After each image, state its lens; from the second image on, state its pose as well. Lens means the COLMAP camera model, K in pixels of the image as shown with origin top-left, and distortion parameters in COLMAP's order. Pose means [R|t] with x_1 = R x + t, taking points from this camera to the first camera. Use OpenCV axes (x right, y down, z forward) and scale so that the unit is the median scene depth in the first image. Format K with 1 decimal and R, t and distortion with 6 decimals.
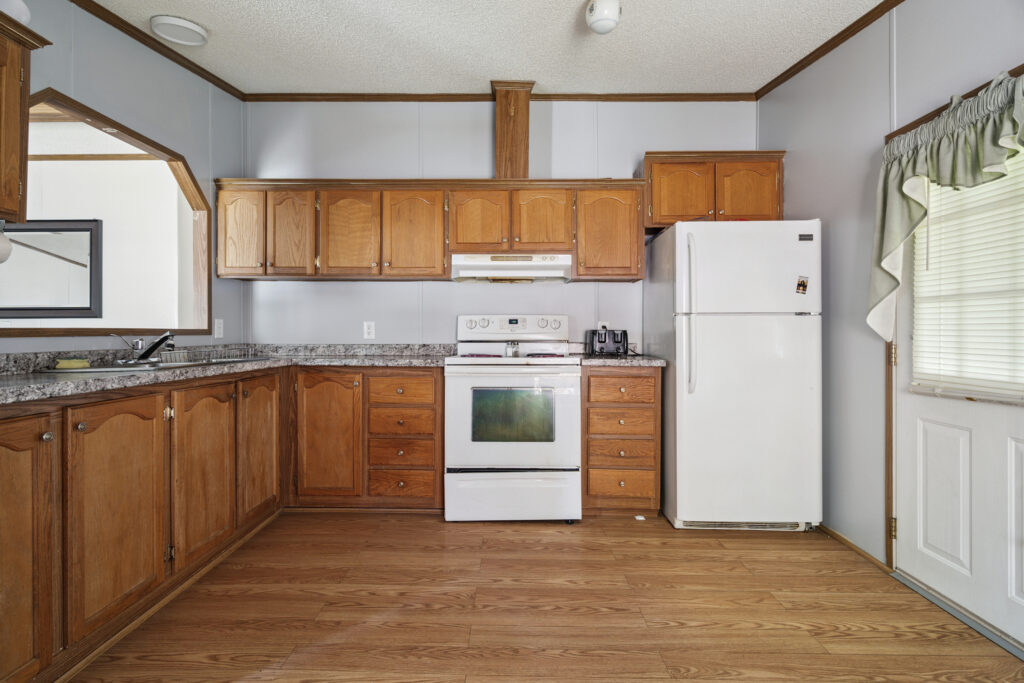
lens RADIAL K [[466.4, 0, 513.1], [0, 466.4, 335.5], [0, 0, 1]] dist [-0.005135, 0.002771]
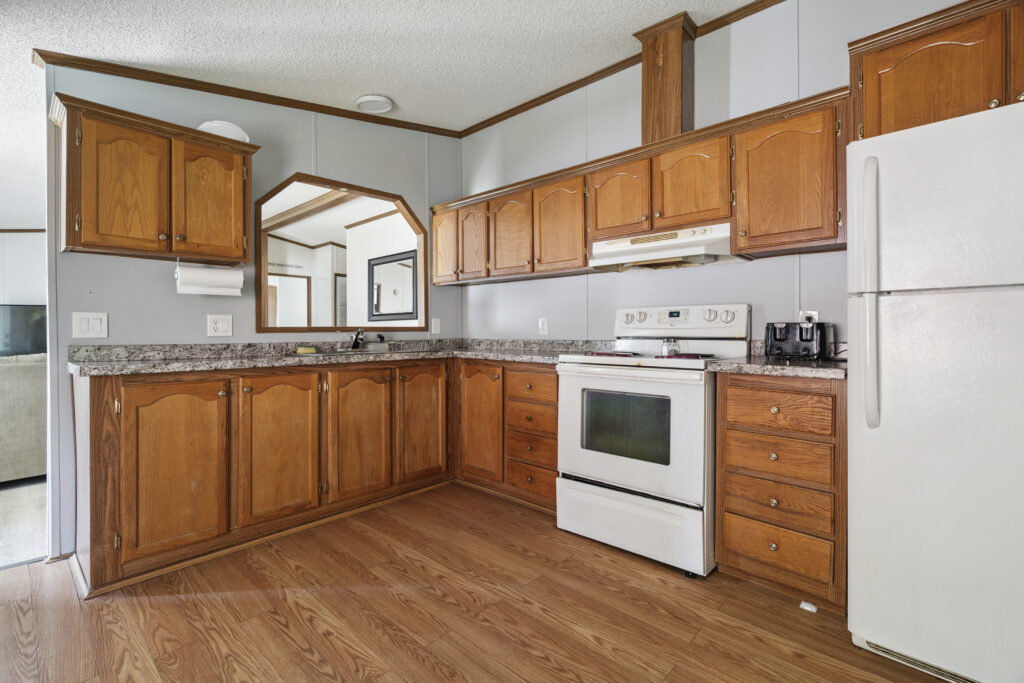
lens RADIAL K [[466.4, 0, 513.5], [0, 466.4, 335.5], [0, 0, 1]] dist [-0.005135, 0.002771]
pose [[0.737425, 0.003616, -0.675419, 0.416057], [0.001491, 0.999975, 0.006981, 0.001746], [0.675427, -0.006155, 0.737401, 0.238668]]
